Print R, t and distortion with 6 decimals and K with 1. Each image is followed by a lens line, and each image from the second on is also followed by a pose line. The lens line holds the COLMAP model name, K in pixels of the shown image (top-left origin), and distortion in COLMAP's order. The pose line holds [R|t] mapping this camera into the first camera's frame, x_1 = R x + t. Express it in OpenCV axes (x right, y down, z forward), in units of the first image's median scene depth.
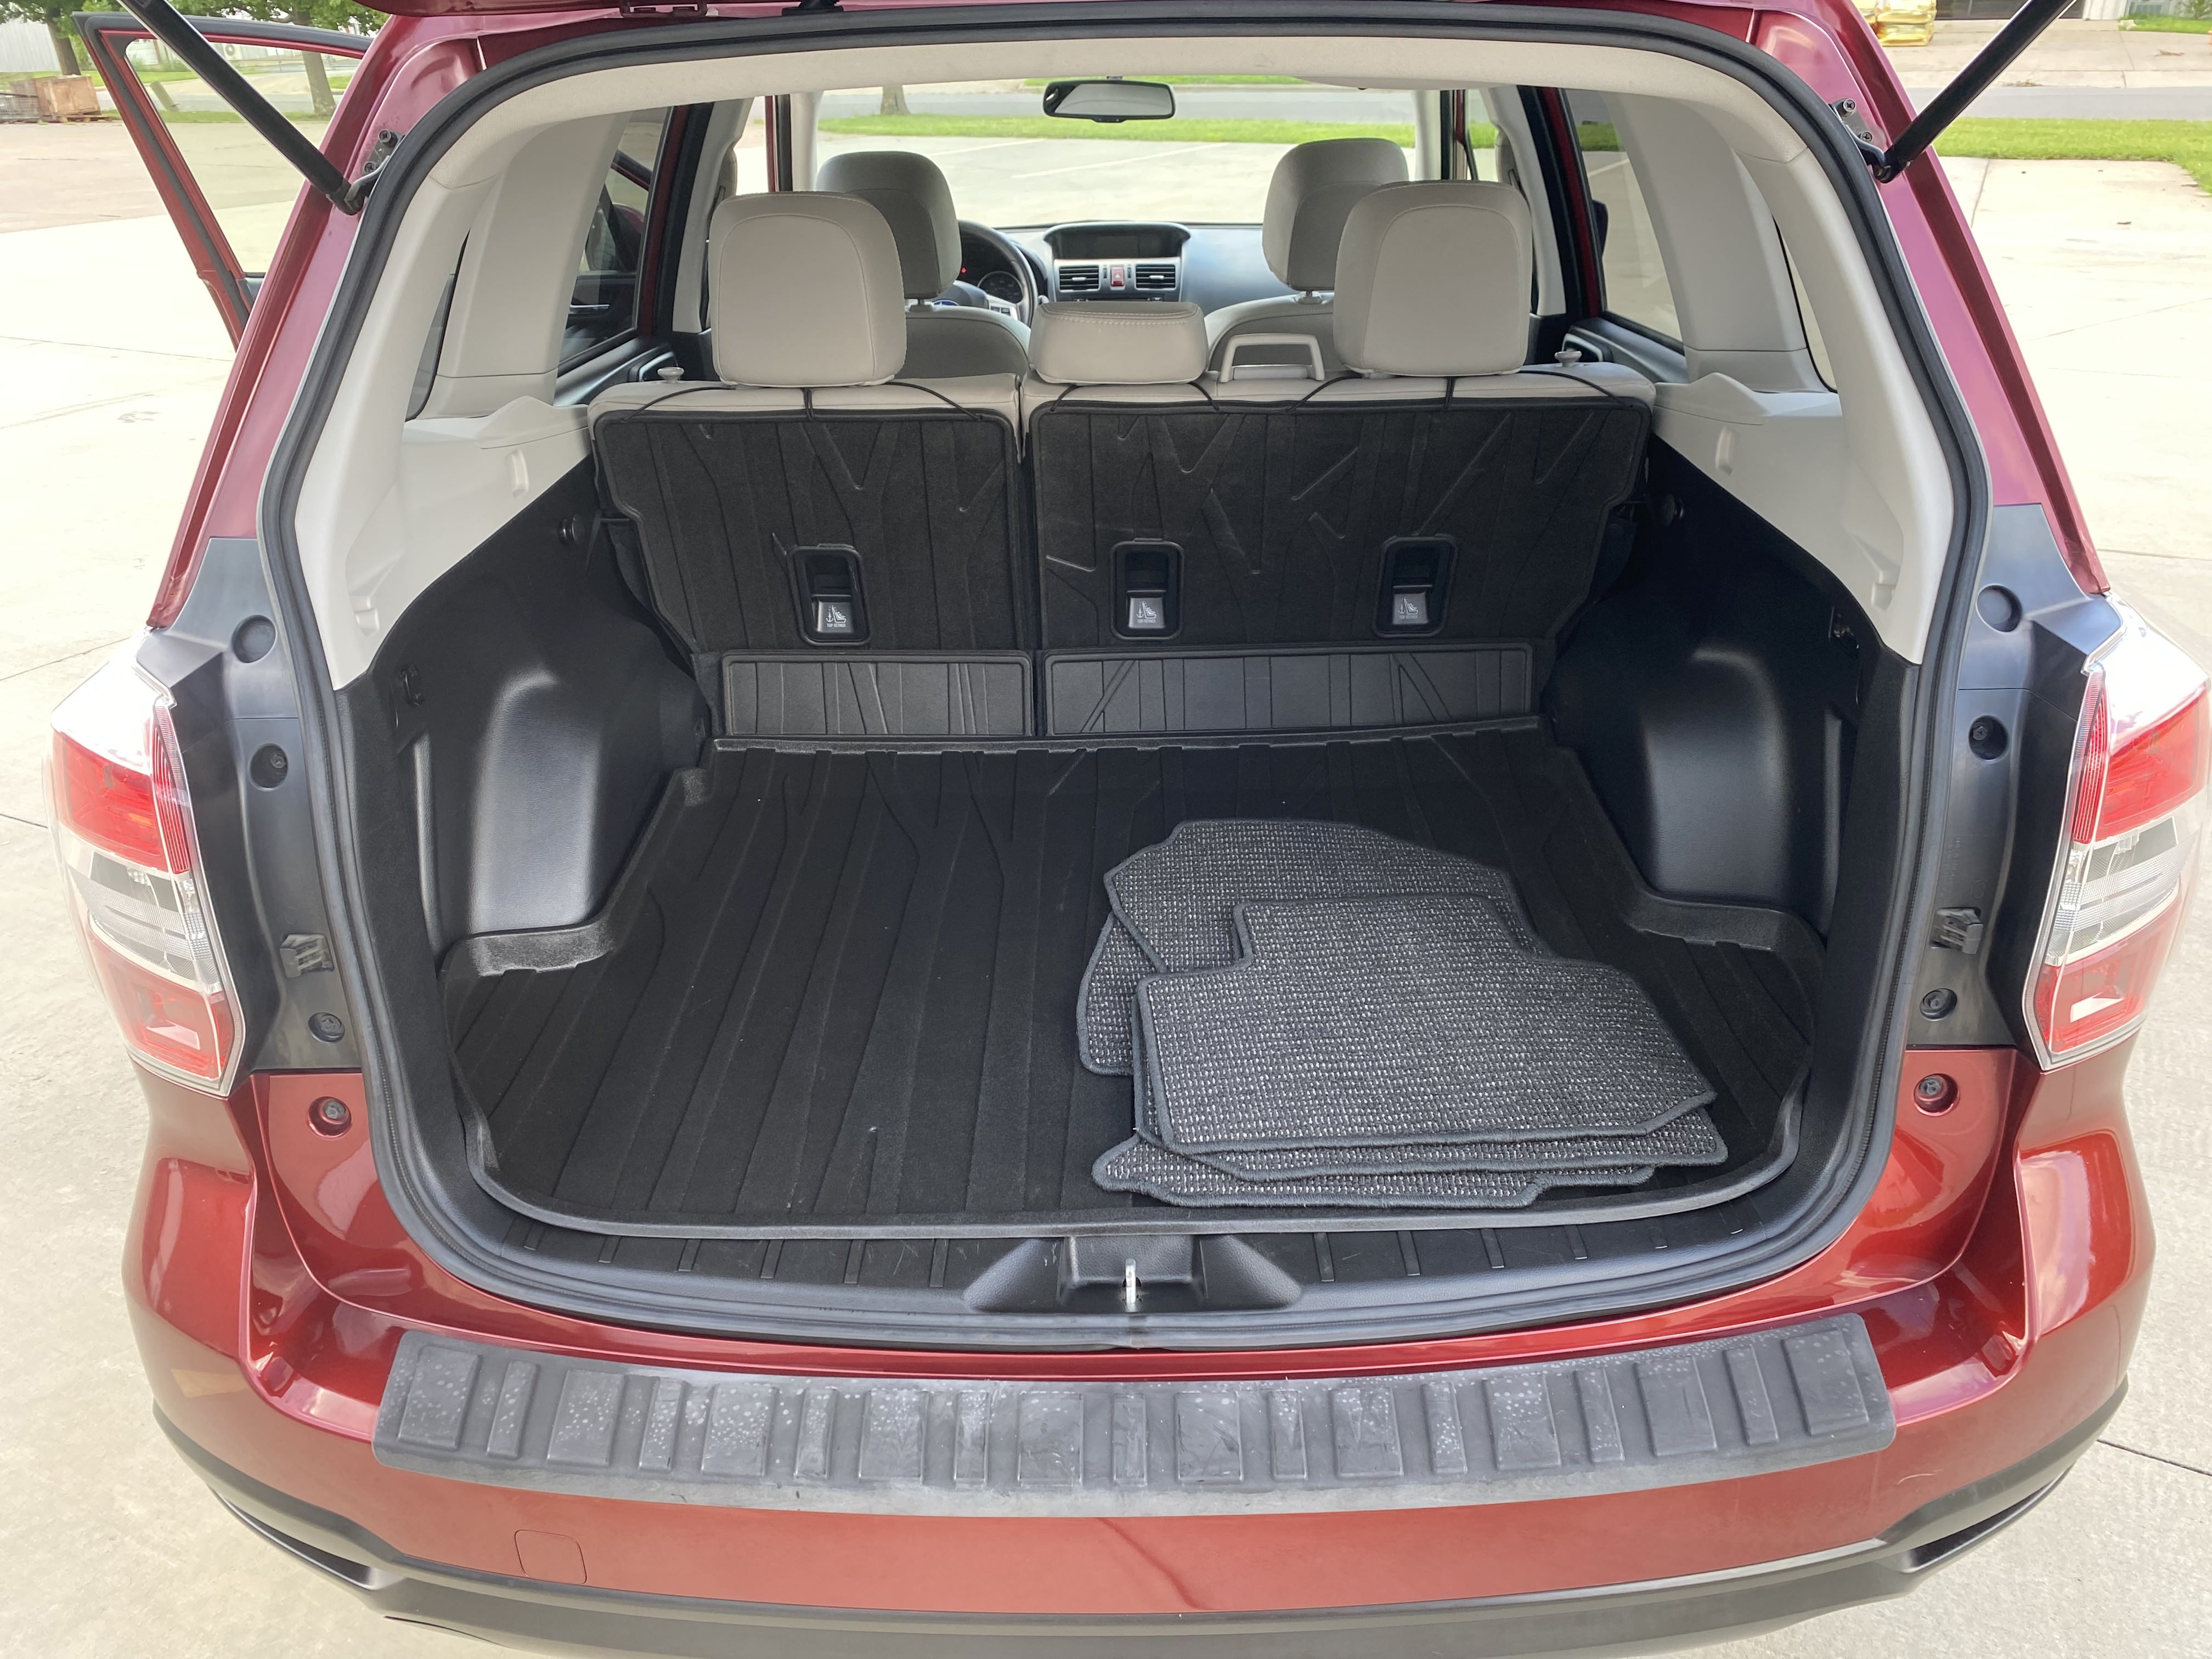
lens RADIAL K [[1700.3, 0, 1096.7], [0, 1700.3, 855.1], [0, 0, 1]] dist [-0.002415, -0.006928]
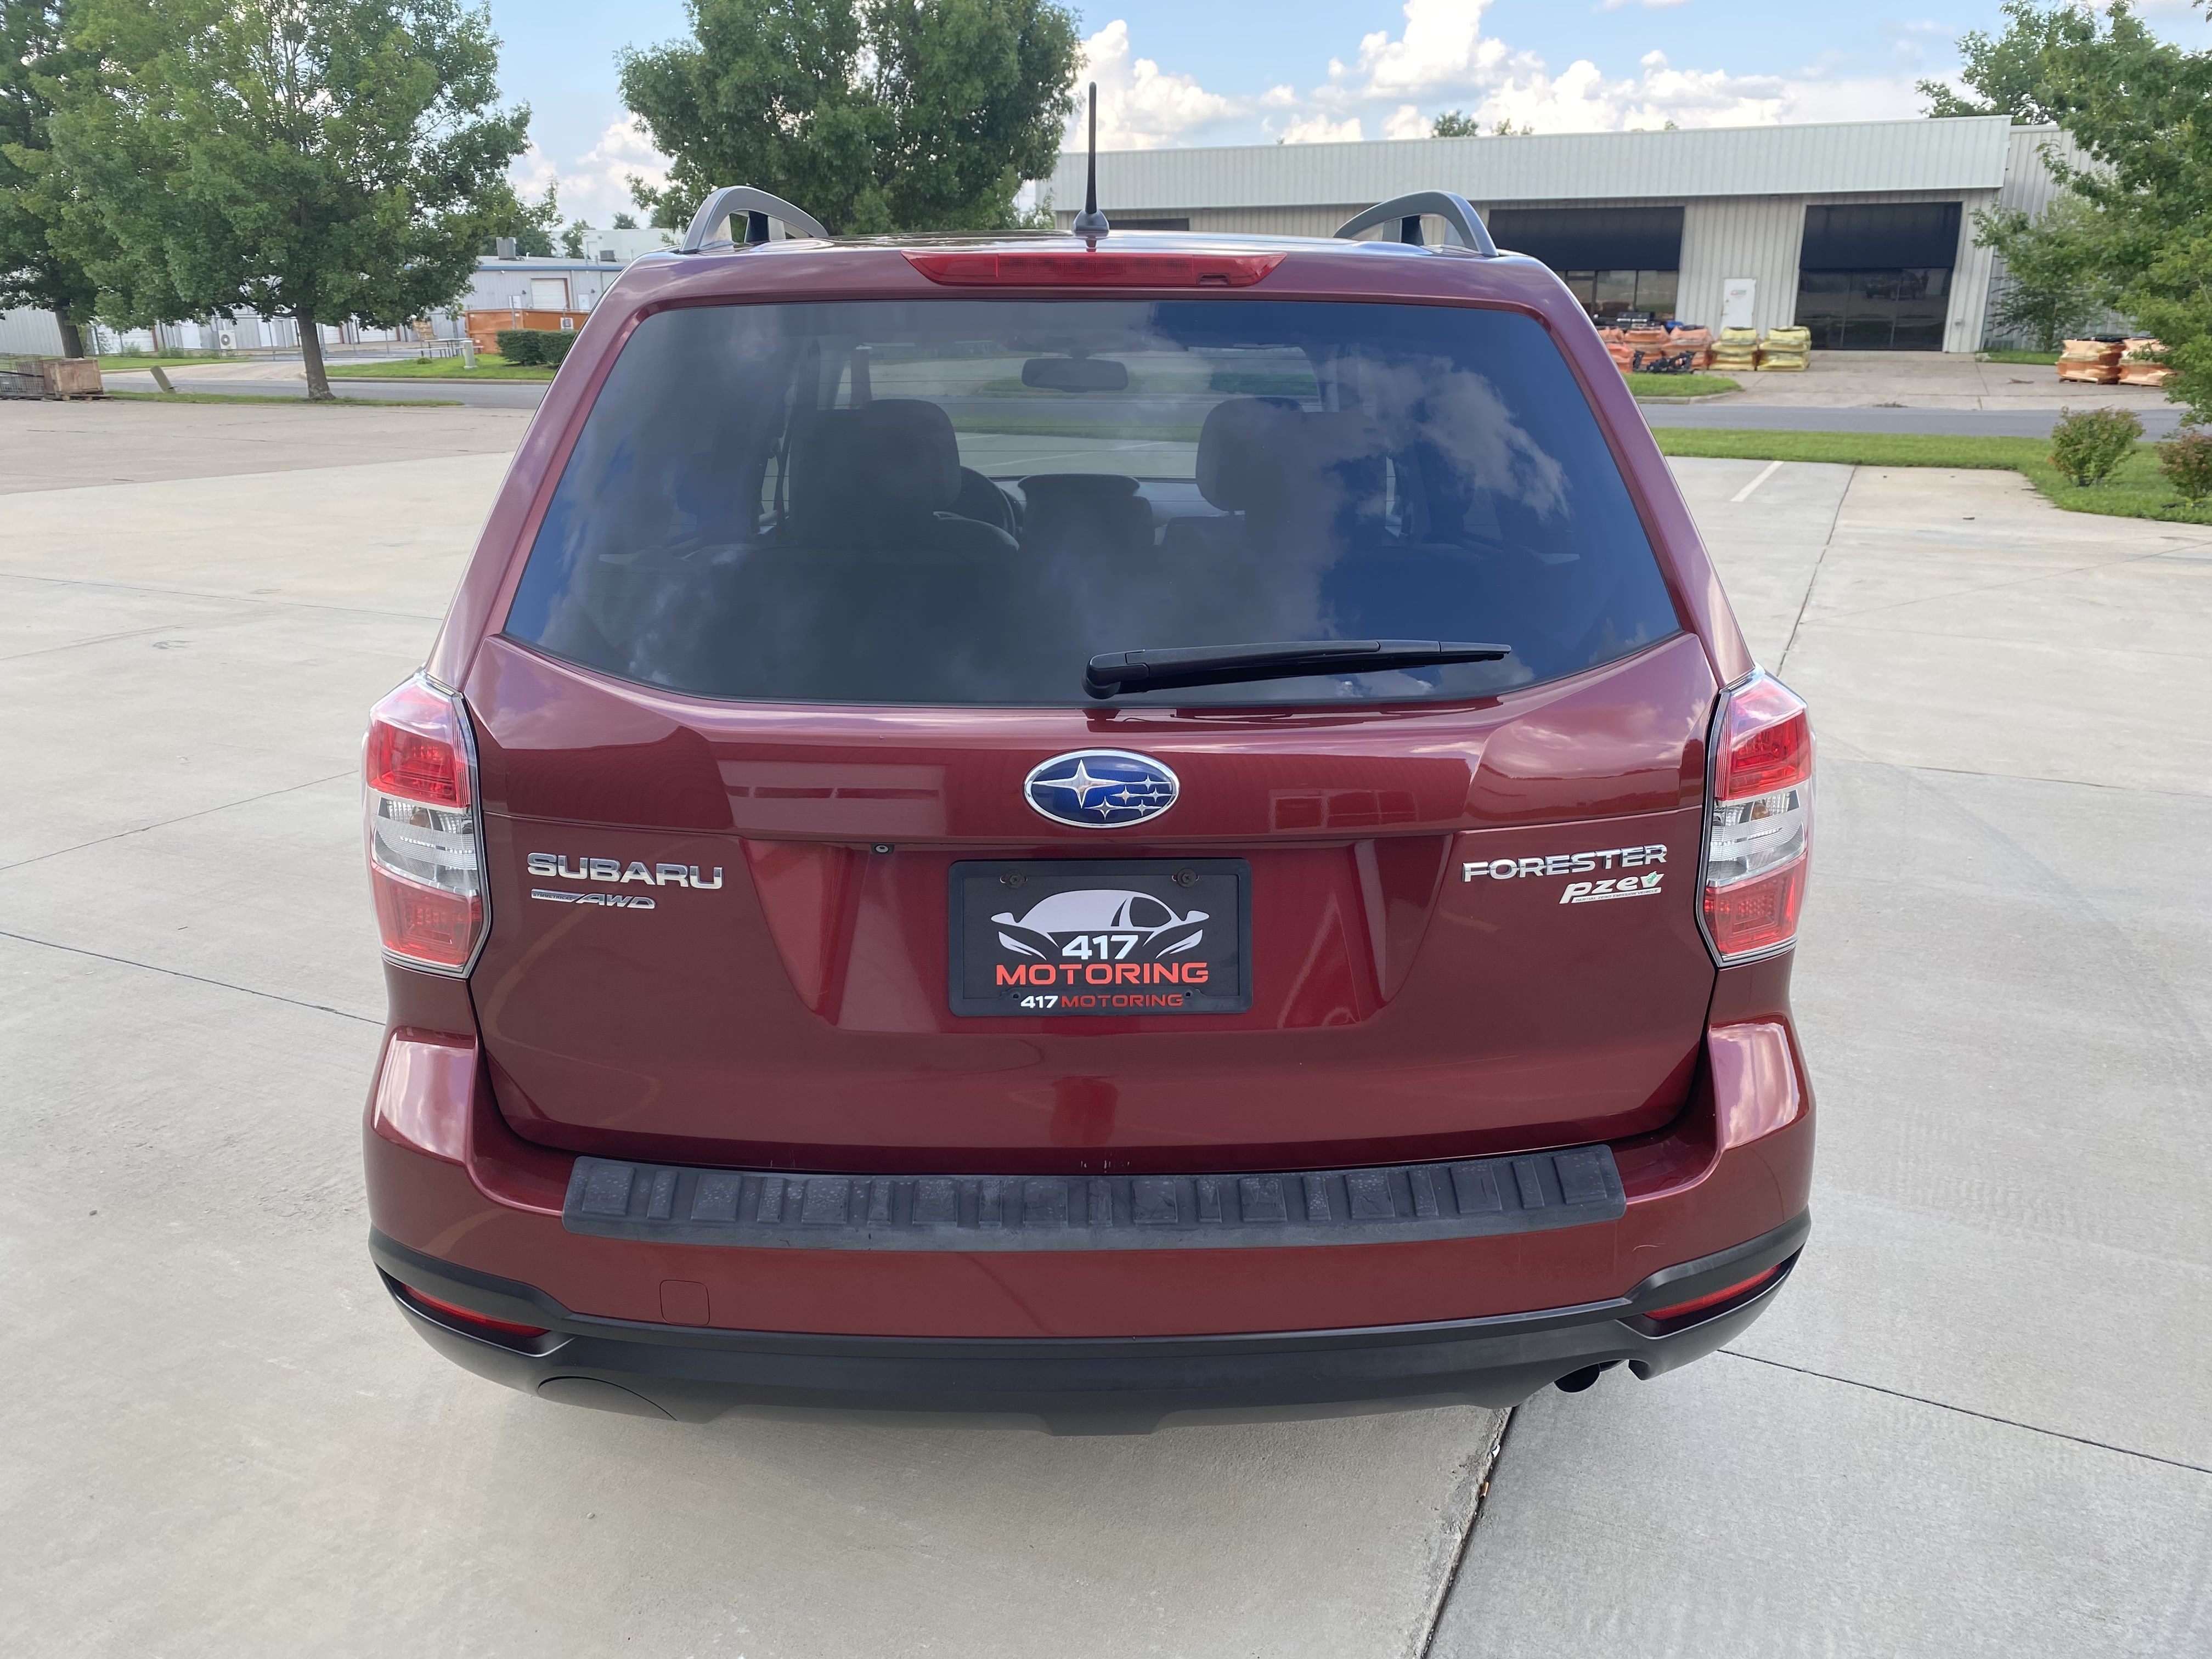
lens RADIAL K [[1688.9, 0, 1106.0], [0, 1688.9, 829.5], [0, 0, 1]] dist [-0.001271, -0.007030]
pose [[0.999234, 0.012521, 0.037086, -0.019679], [-0.005989, 0.985209, -0.171250, 0.166785], [-0.038682, 0.170897, 0.984529, -0.282830]]
